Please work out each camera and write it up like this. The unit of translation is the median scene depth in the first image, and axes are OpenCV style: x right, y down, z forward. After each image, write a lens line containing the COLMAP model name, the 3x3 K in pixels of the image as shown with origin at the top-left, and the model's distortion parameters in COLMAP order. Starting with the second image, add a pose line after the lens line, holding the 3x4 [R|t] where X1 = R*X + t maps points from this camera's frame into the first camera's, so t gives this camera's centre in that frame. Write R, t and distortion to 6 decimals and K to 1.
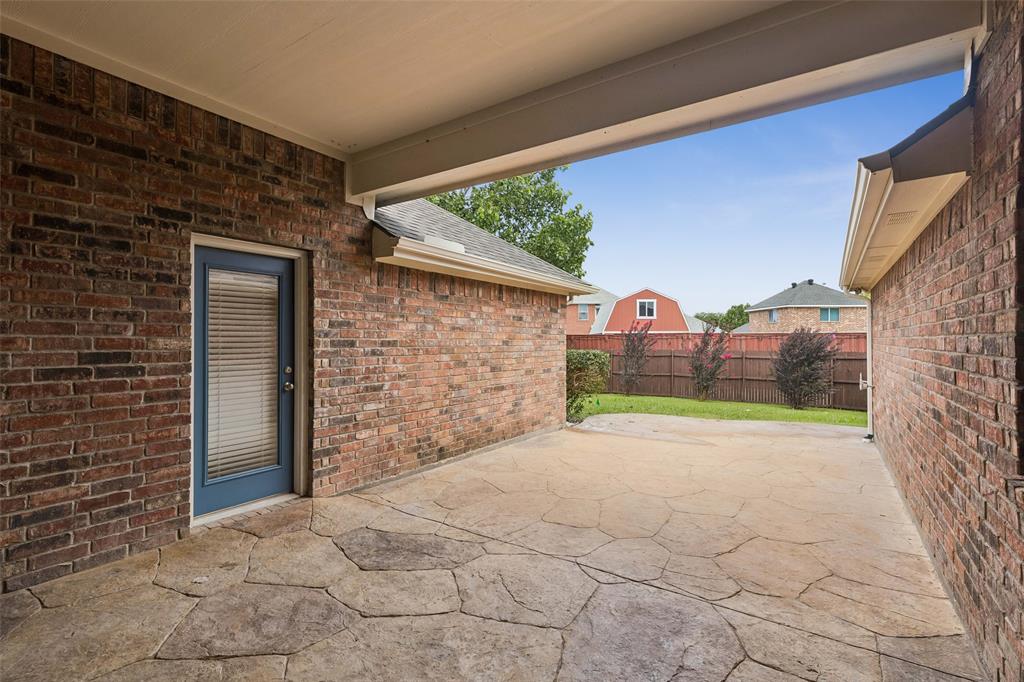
lens RADIAL K [[462.9, 0, 510.7], [0, 462.9, 343.6], [0, 0, 1]] dist [0.003345, 0.000092]
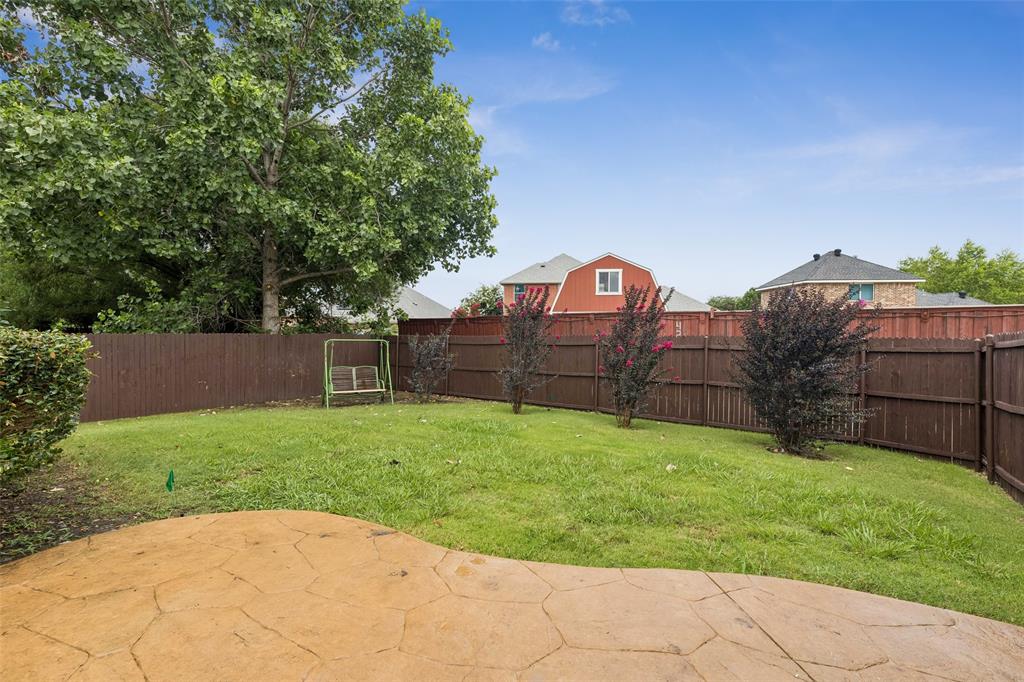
lens RADIAL K [[462.9, 0, 513.8], [0, 462.9, 336.0], [0, 0, 1]] dist [0.003345, 0.000092]
pose [[0.999122, -0.002461, -0.041833, 0.170672], [0.002834, 0.999957, 0.008859, 0.005813], [0.041810, -0.008969, 0.999085, 0.243771]]
